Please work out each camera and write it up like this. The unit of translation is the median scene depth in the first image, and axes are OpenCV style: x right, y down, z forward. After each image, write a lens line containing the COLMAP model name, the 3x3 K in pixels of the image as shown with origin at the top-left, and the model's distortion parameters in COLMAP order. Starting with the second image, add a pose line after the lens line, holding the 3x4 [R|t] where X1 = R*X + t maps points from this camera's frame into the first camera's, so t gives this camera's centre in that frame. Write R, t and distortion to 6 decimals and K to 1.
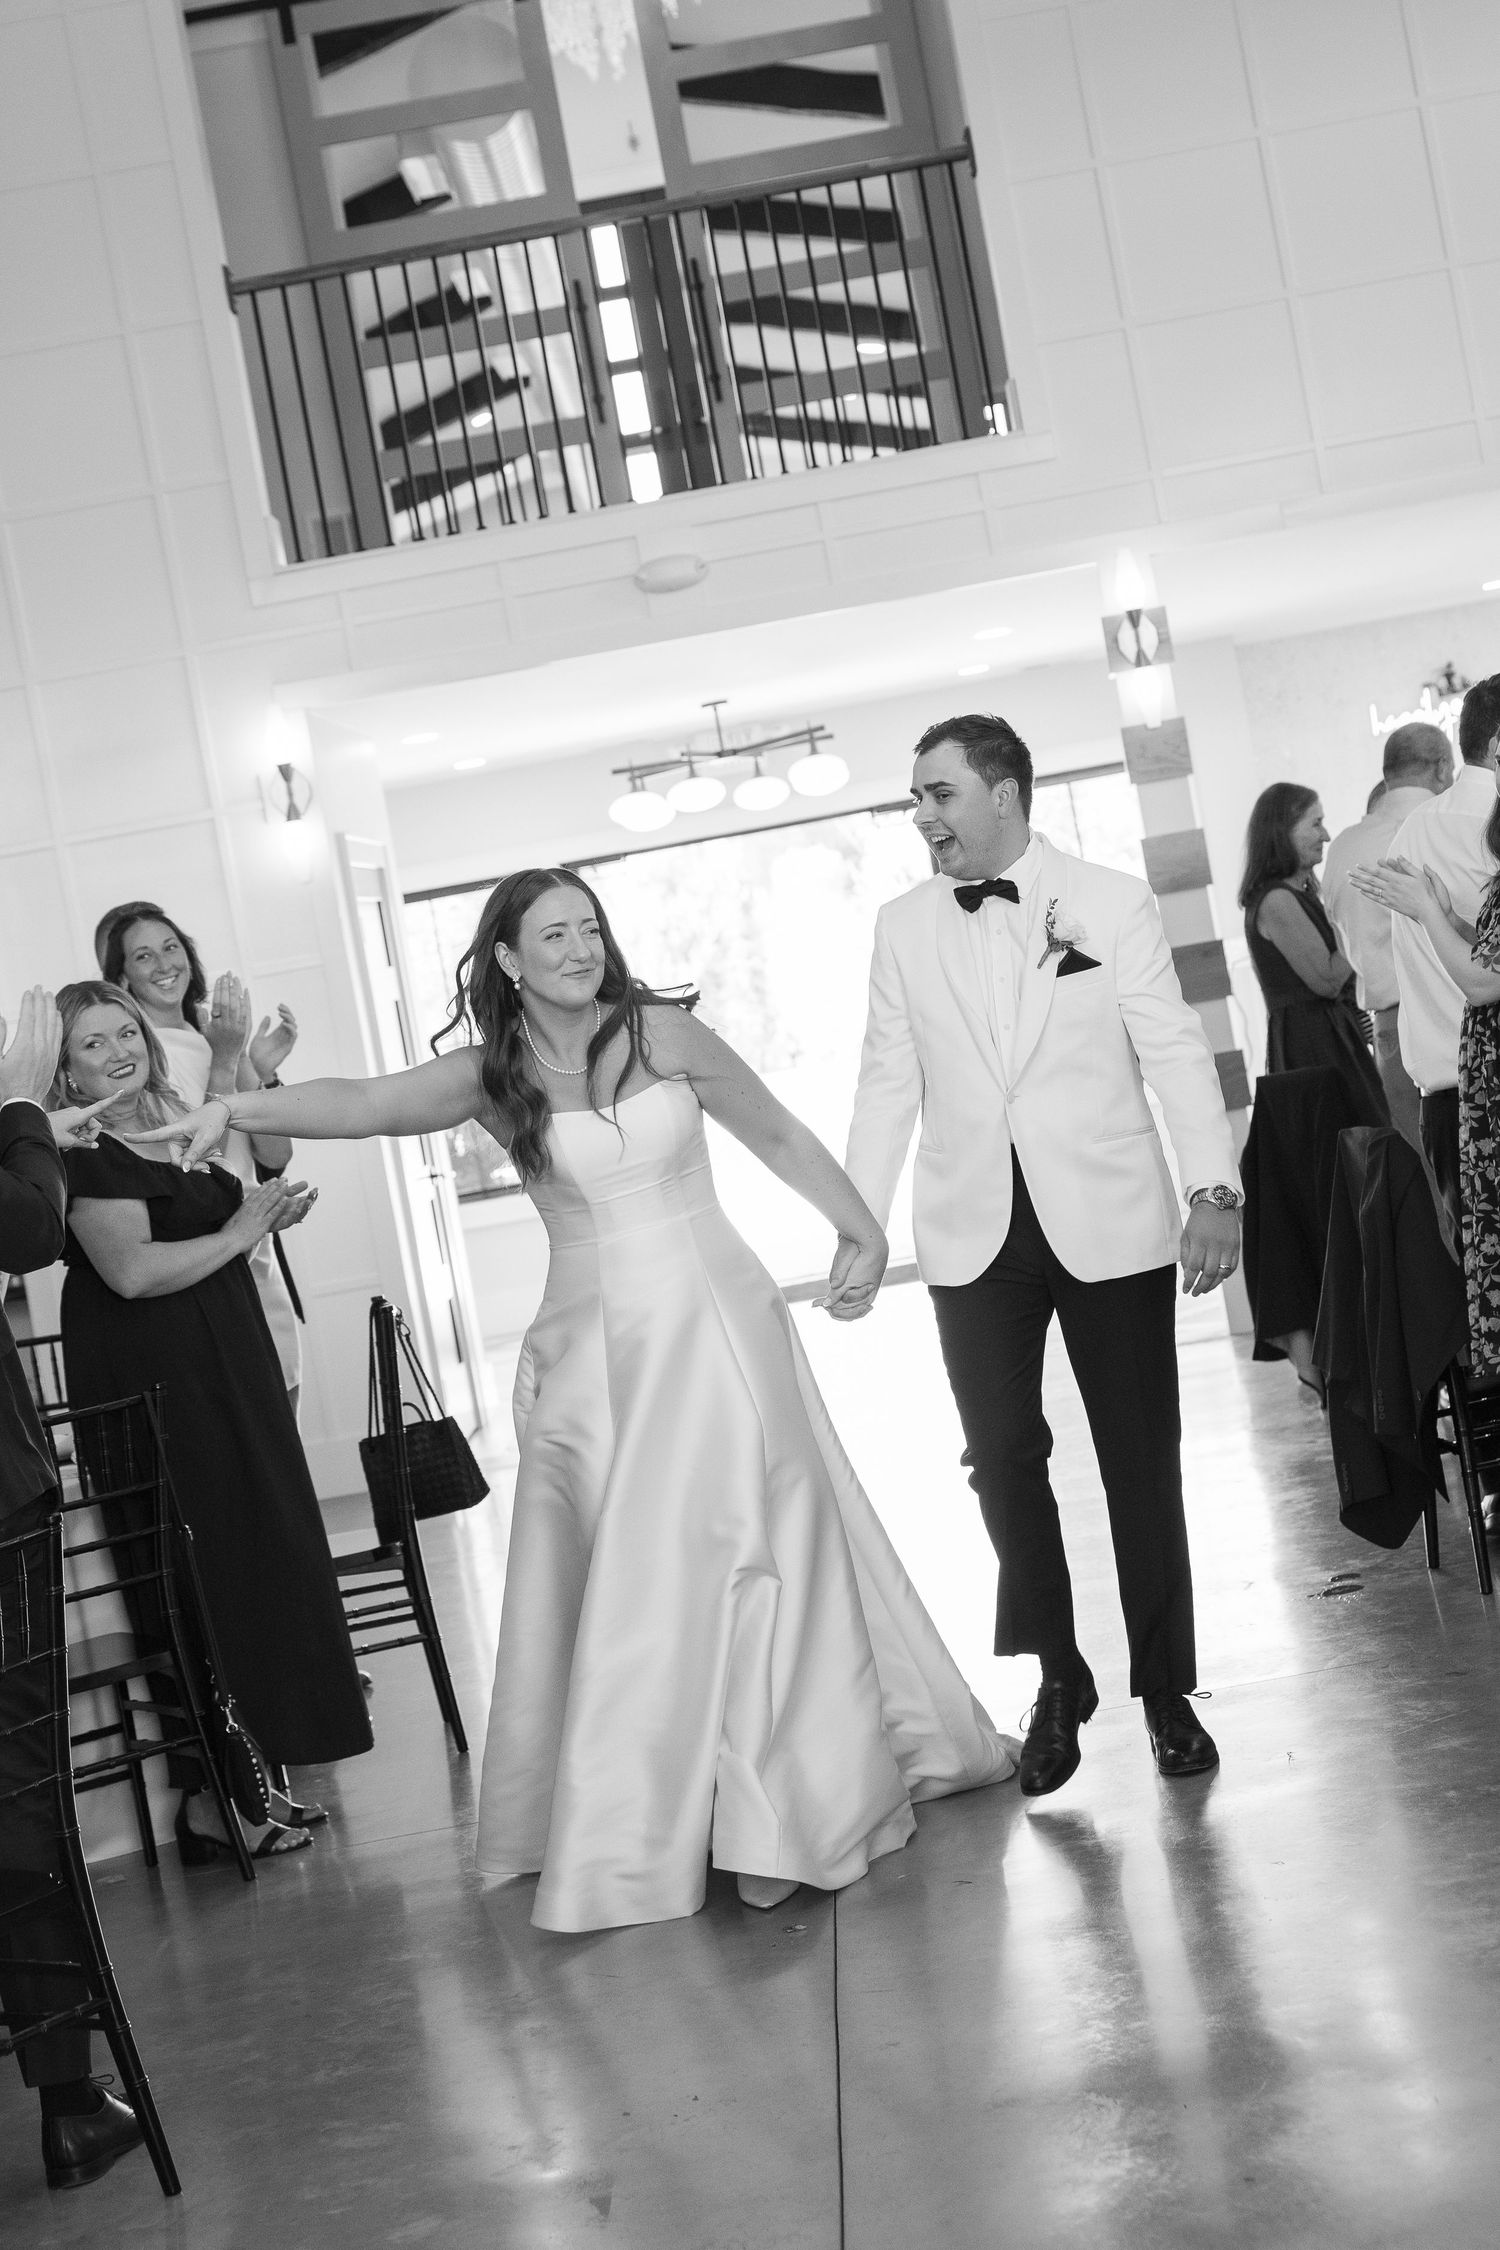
lens RADIAL K [[3886.7, 0, 750.0], [0, 3886.7, 1125.0], [0, 0, 1]] dist [-0.033295, 0.023015]
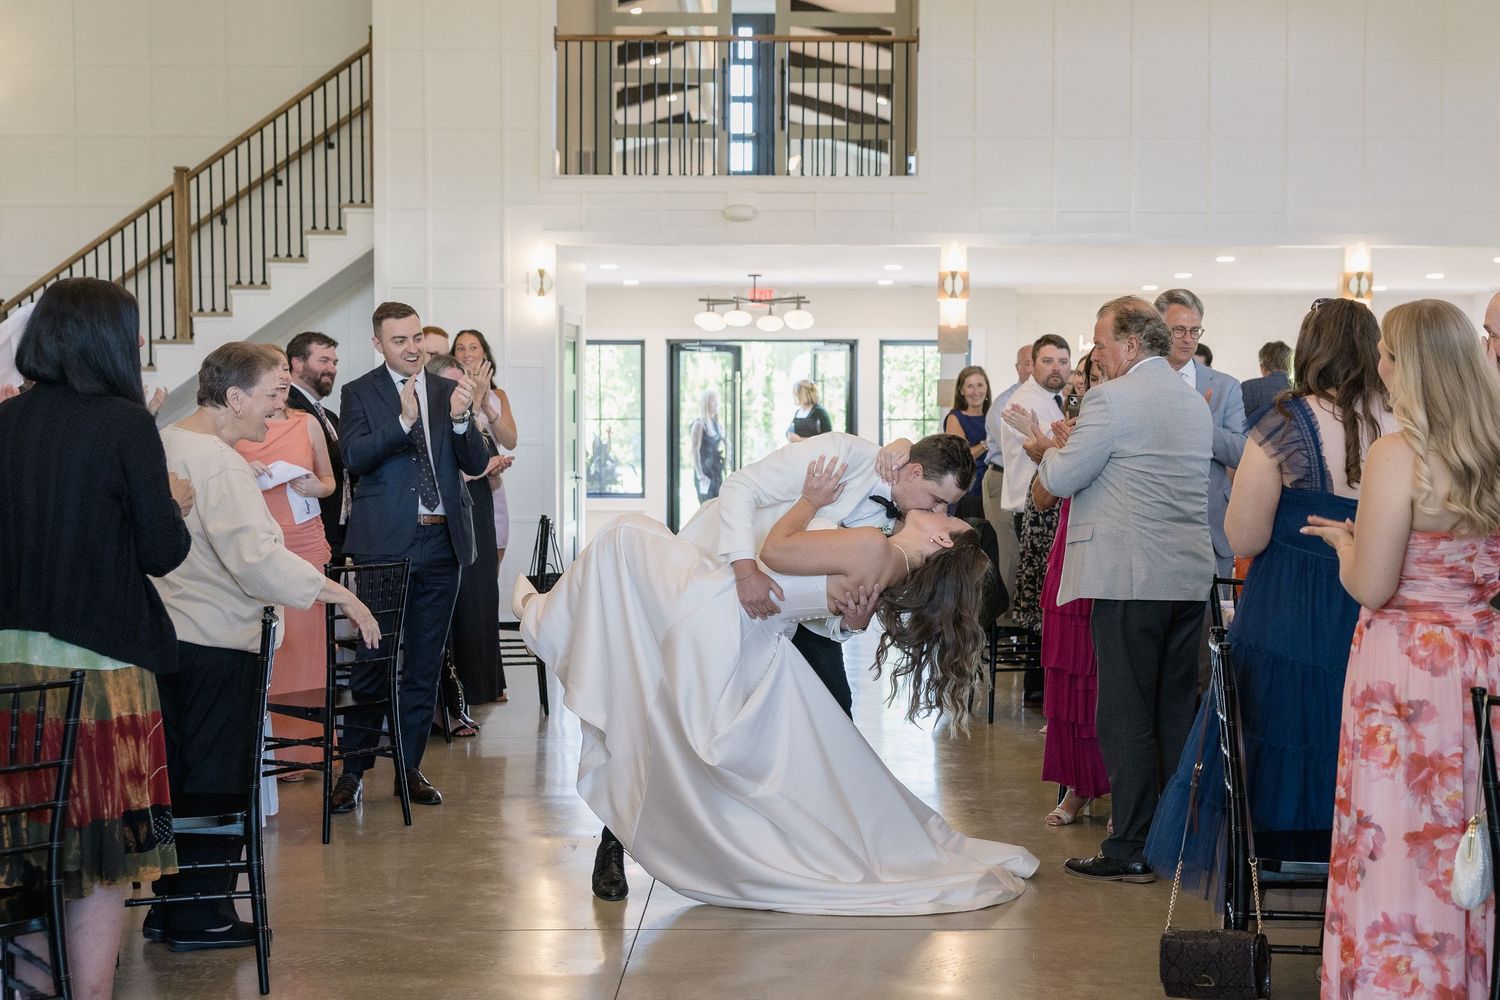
lens RADIAL K [[2191.2, 0, 818.0], [0, 2191.2, 578.5], [0, 0, 1]] dist [-0.035910, 0.000911]
pose [[0.983238, 0.179114, 0.034071, 0.015651], [-0.180122, 0.983209, 0.029262, 0.009239], [-0.028258, -0.034908, 0.998991, -0.181307]]
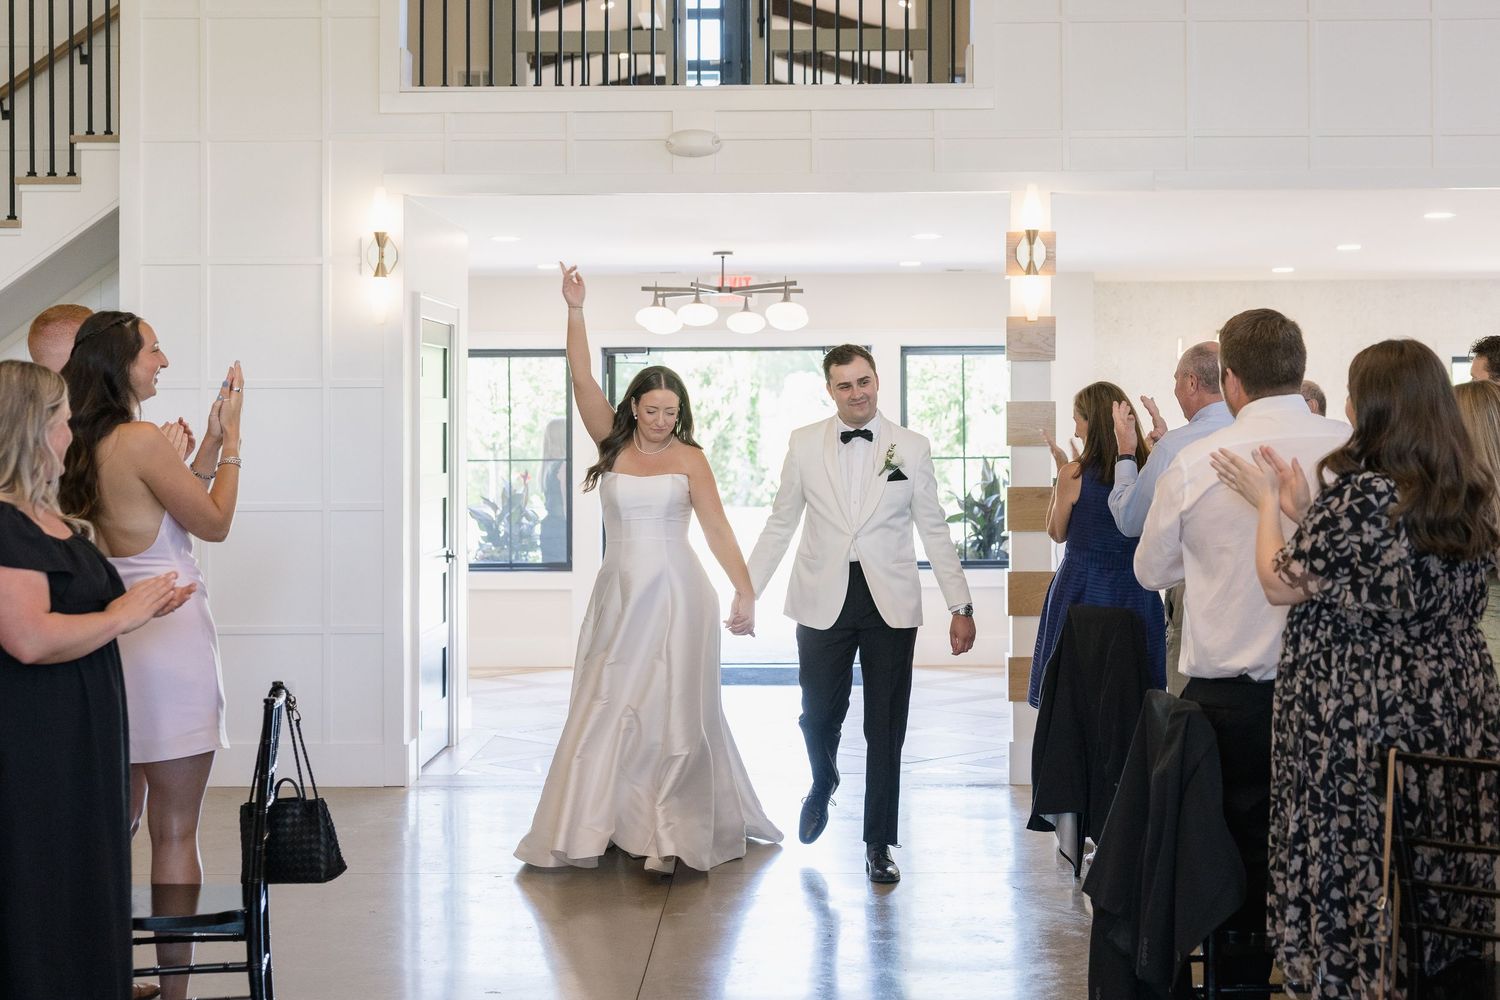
lens RADIAL K [[2329.7, 0, 792.5], [0, 2329.7, 469.9], [0, 0, 1]] dist [0.018671, -0.034307]
pose [[0.984632, 0.173926, 0.015784, 0.019530], [-0.173424, 0.984420, -0.028991, -0.014818], [-0.020580, 0.025809, 0.999455, 0.204702]]
